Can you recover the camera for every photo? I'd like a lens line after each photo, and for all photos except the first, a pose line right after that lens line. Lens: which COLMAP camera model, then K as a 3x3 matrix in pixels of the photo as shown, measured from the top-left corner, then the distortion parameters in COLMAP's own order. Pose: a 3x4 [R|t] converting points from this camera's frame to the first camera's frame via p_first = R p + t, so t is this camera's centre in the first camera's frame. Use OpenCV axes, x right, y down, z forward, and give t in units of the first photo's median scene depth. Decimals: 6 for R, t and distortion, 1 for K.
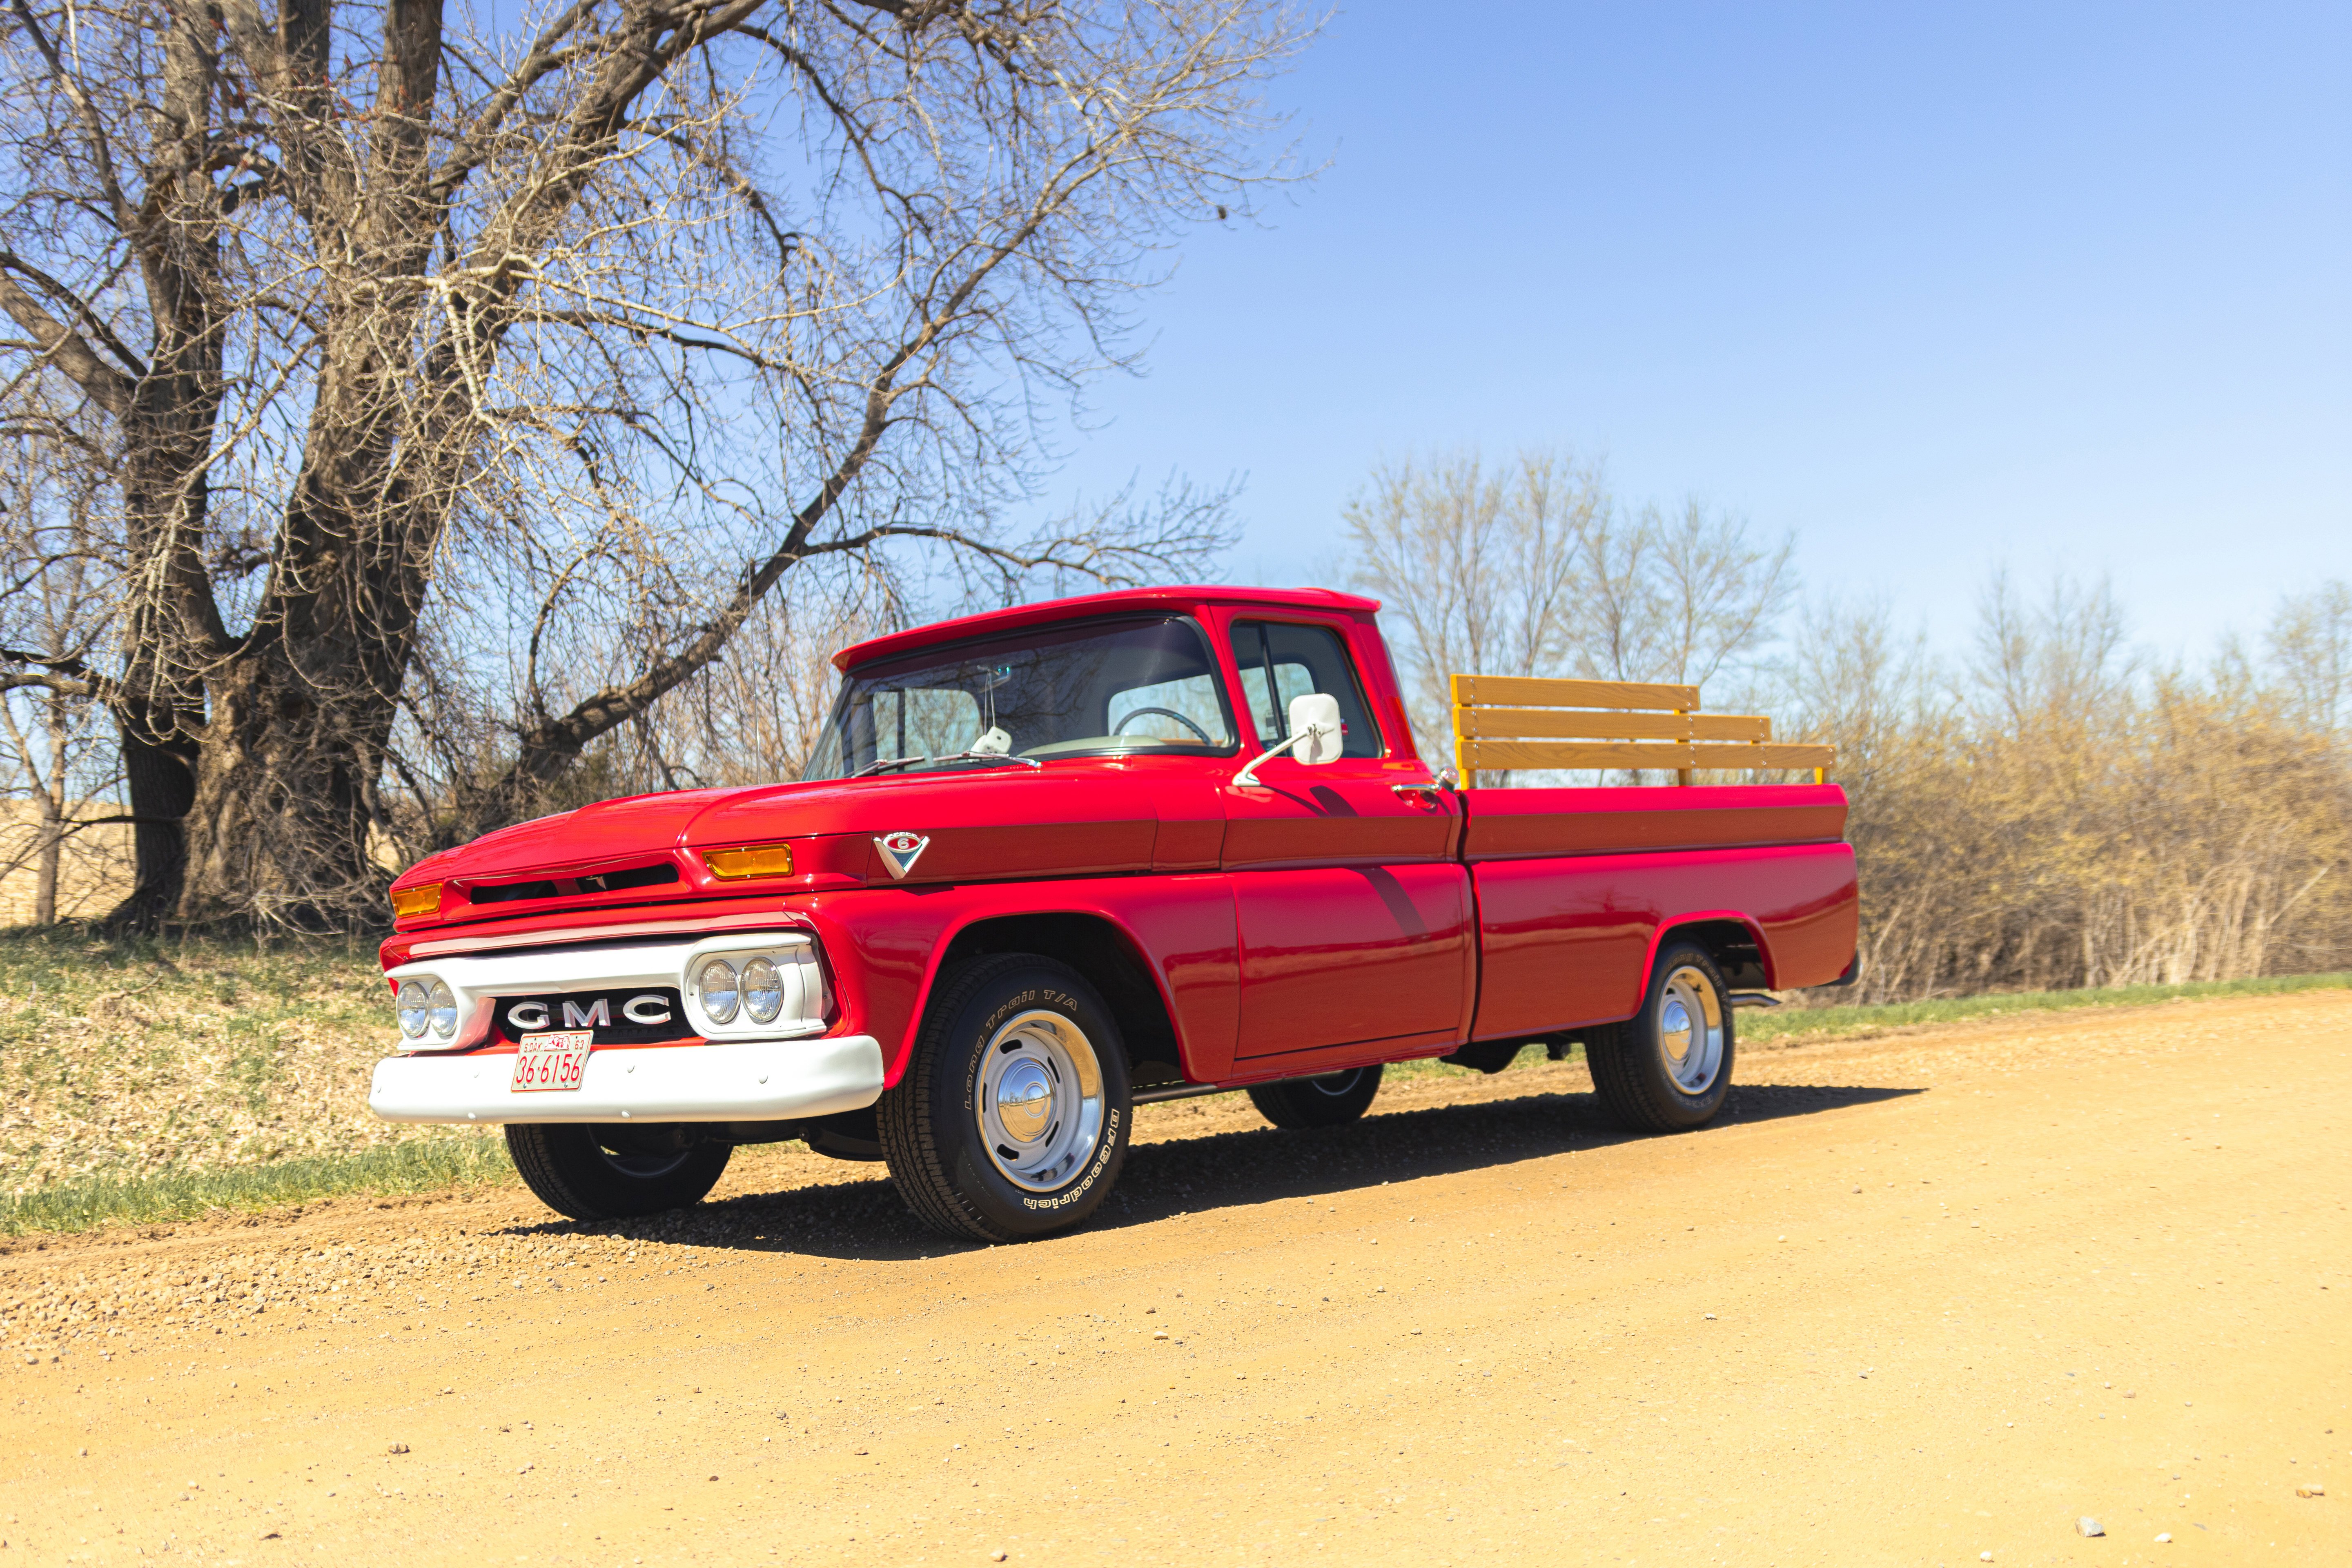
lens RADIAL K [[2357.0, 0, 1176.0], [0, 2357.0, 784.0], [0, 0, 1]] dist [-0.006394, -0.000824]
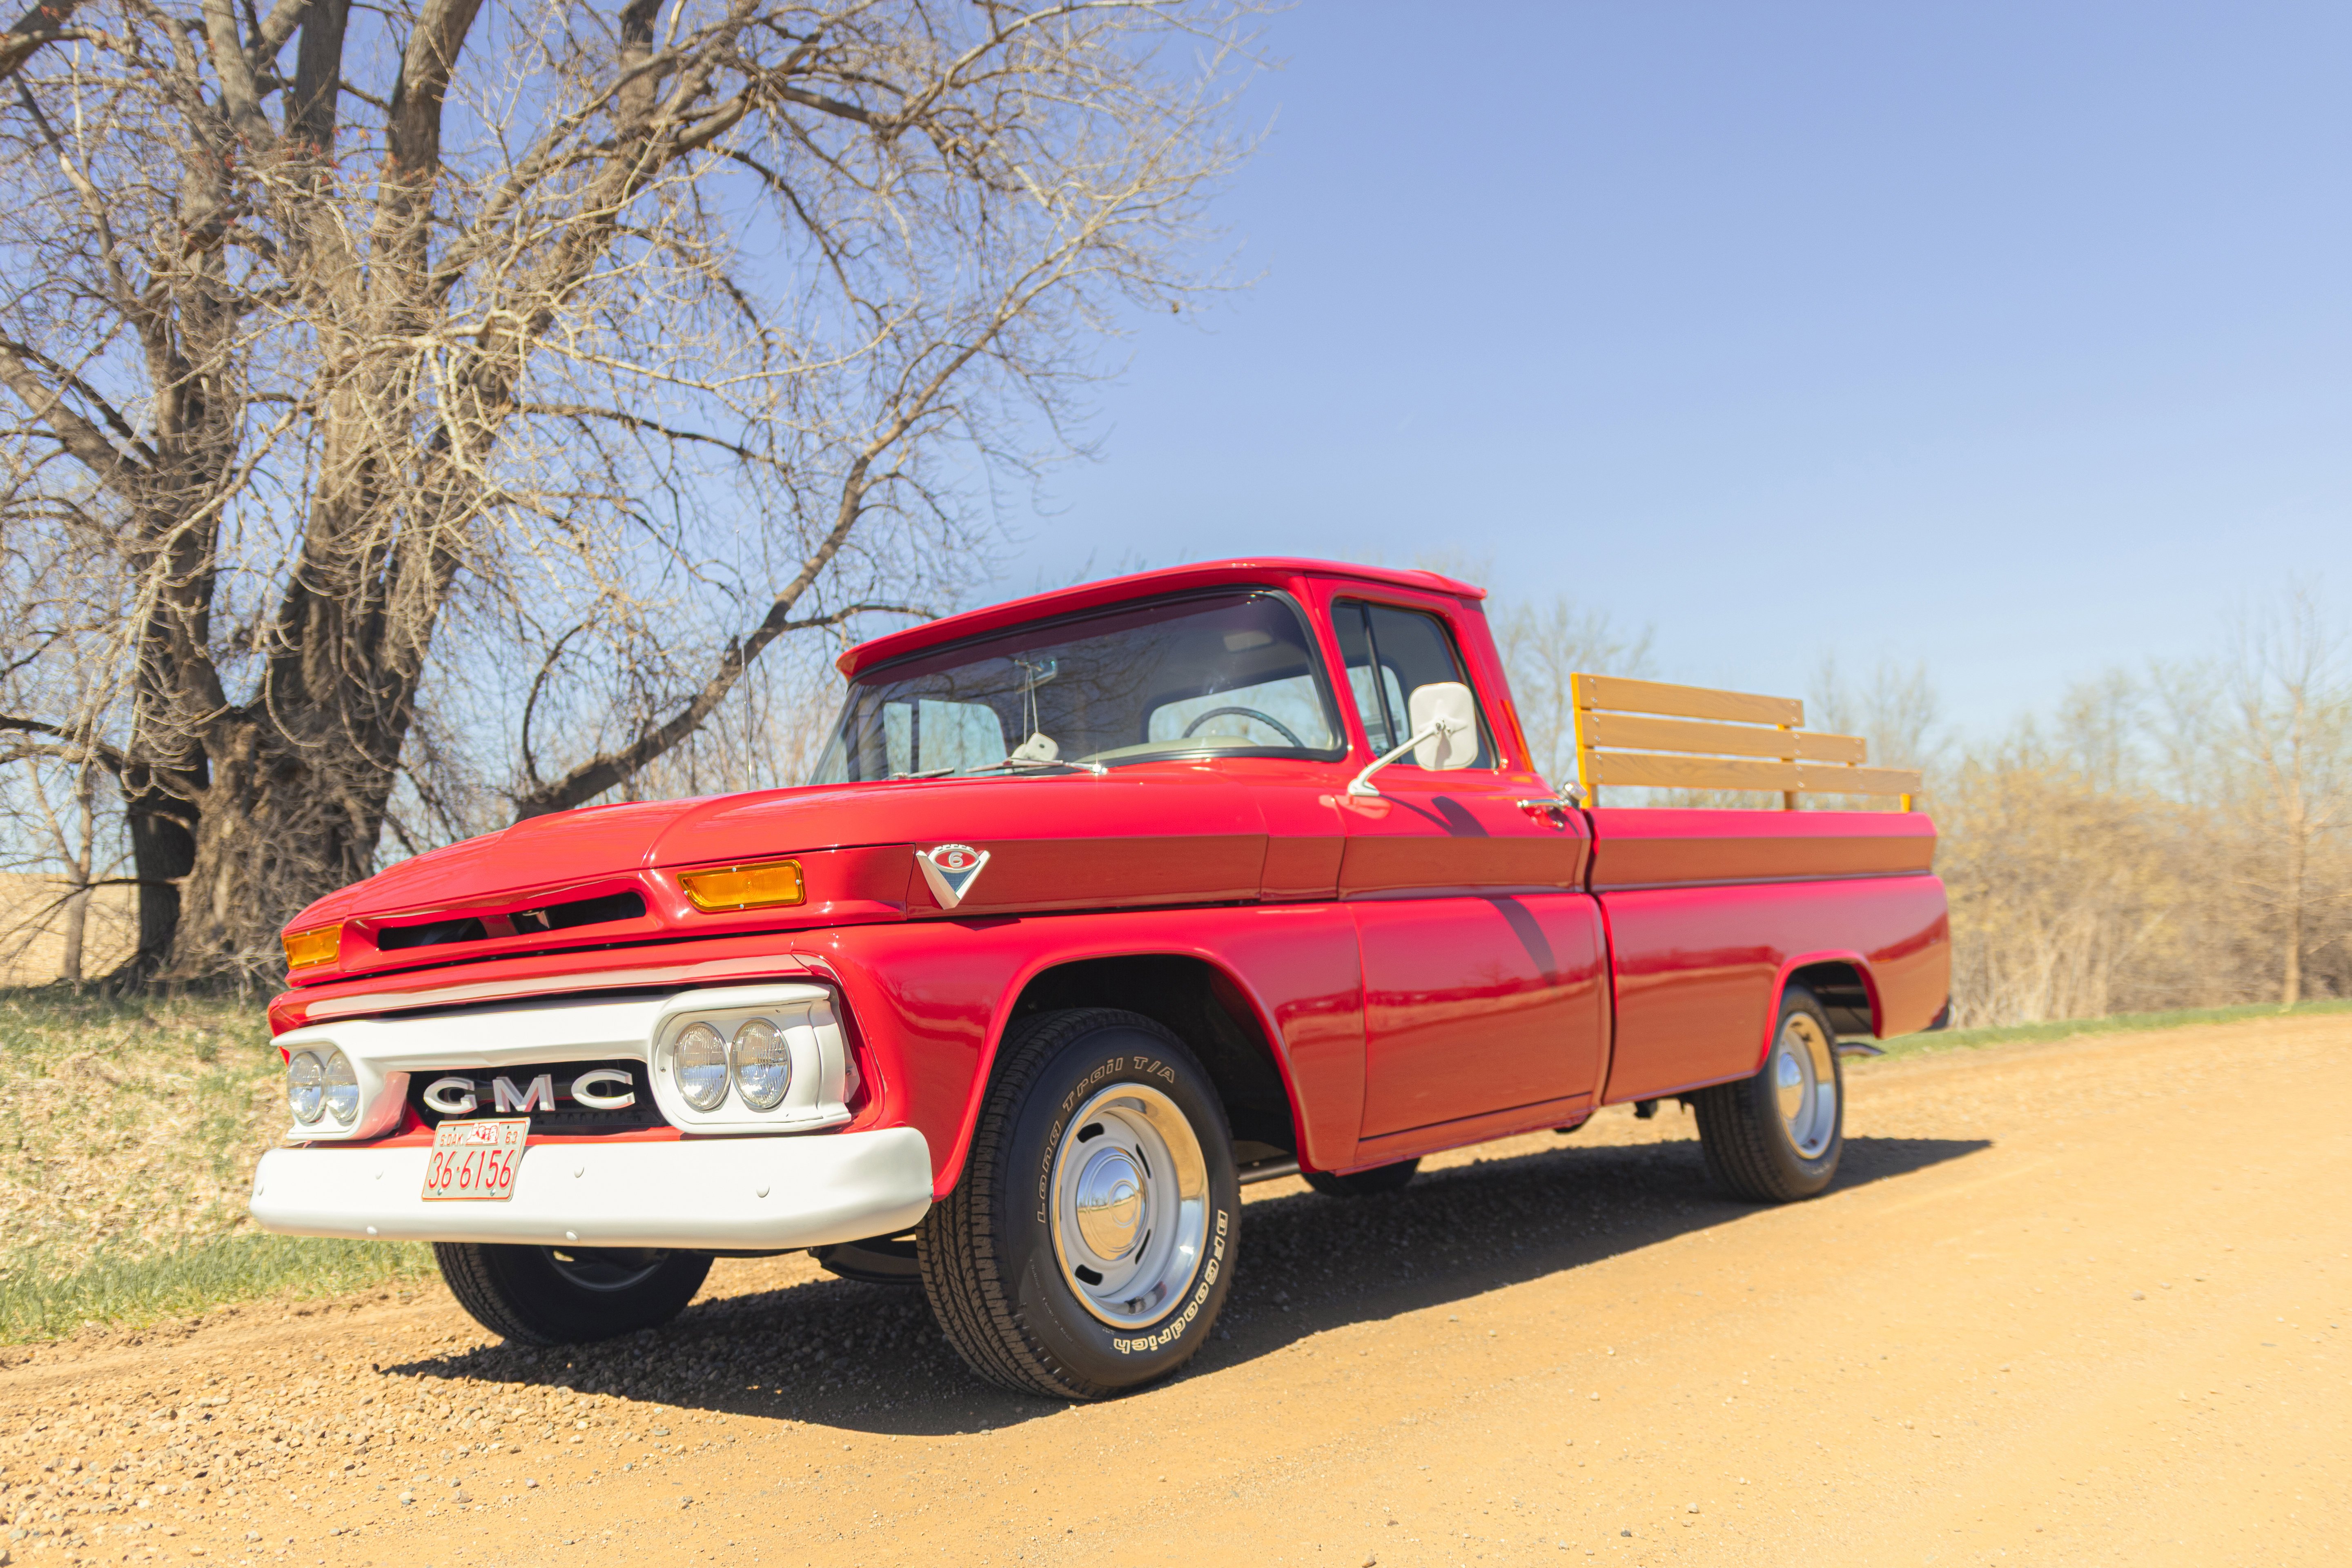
lens RADIAL K [[2011.4, 0, 1176.0], [0, 2011.4, 784.0], [0, 0, 1]] dist [-0.011667, 0.002005]
pose [[0.999221, -0.005471, 0.039075, -0.031411], [0.006846, 0.999359, -0.035139, 0.010582], [-0.038858, 0.035380, 0.998618, 0.164361]]
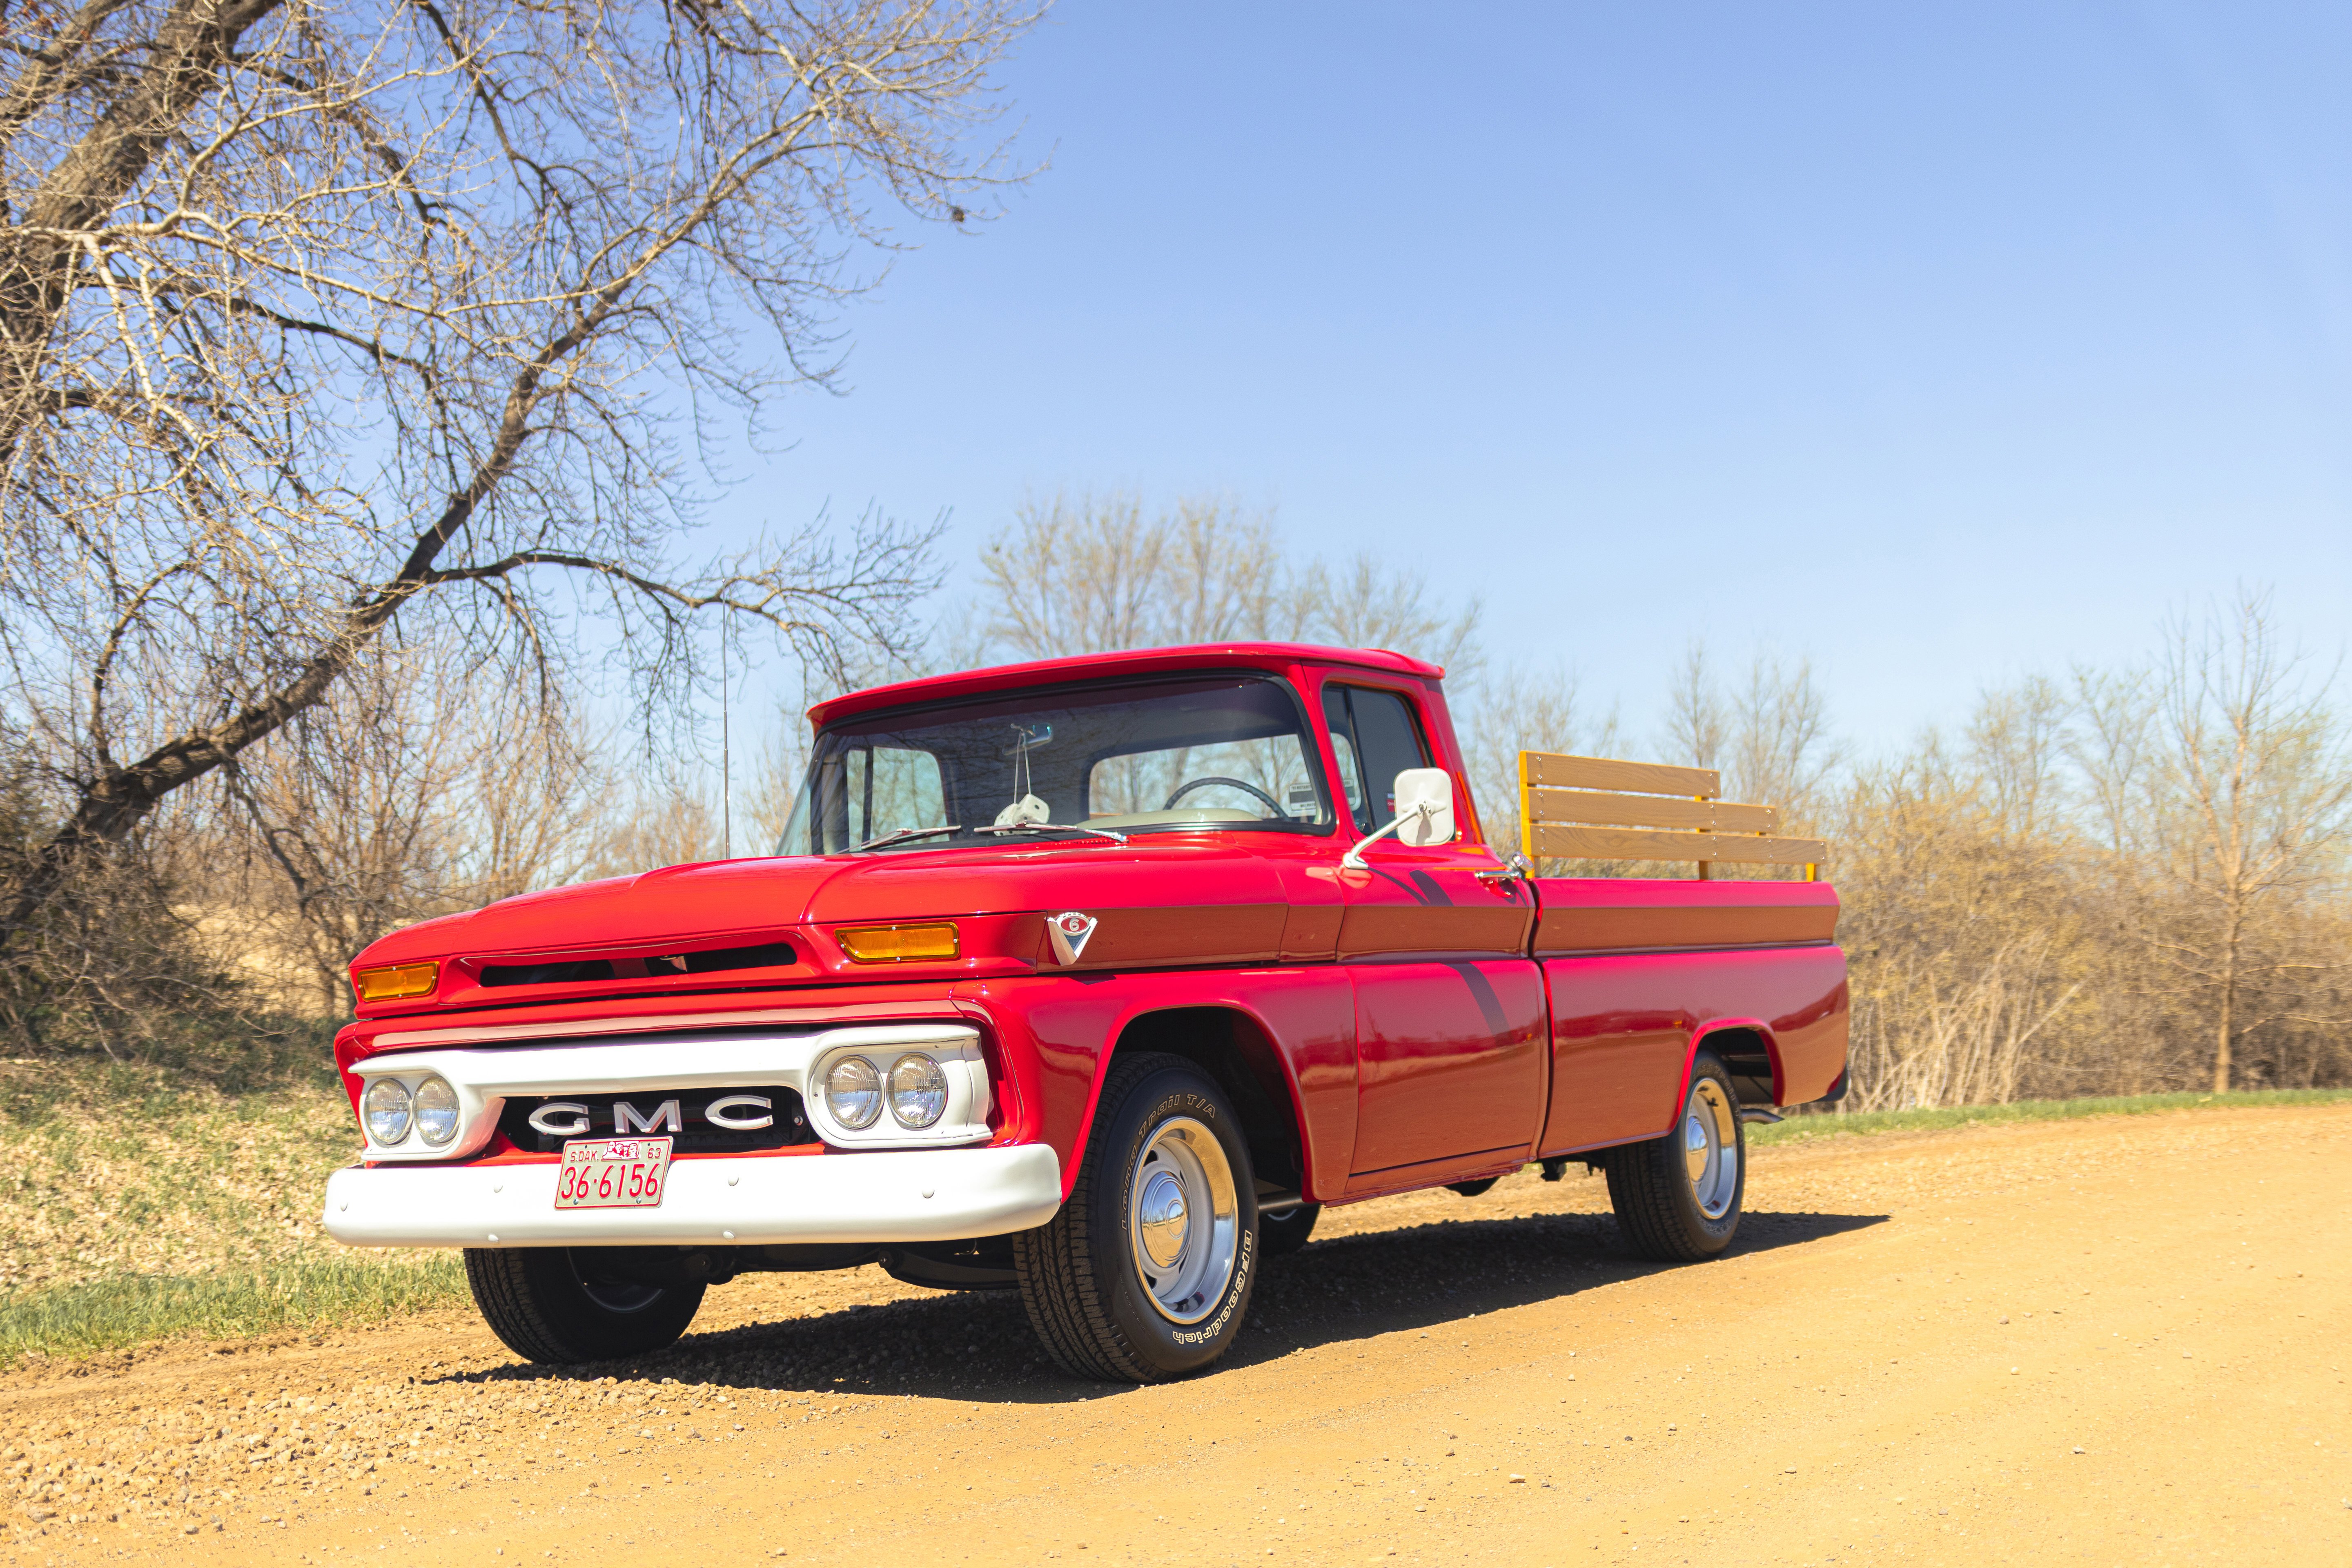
lens RADIAL K [[2717.7, 0, 1176.0], [0, 2717.7, 784.0], [0, 0, 1]] dist [-0.002142, 0.005658]
pose [[0.985156, 0.029031, 0.169188, -0.109924], [-0.023666, 0.999154, -0.033643, 0.002664], [-0.170022, 0.029140, 0.985009, -0.002182]]
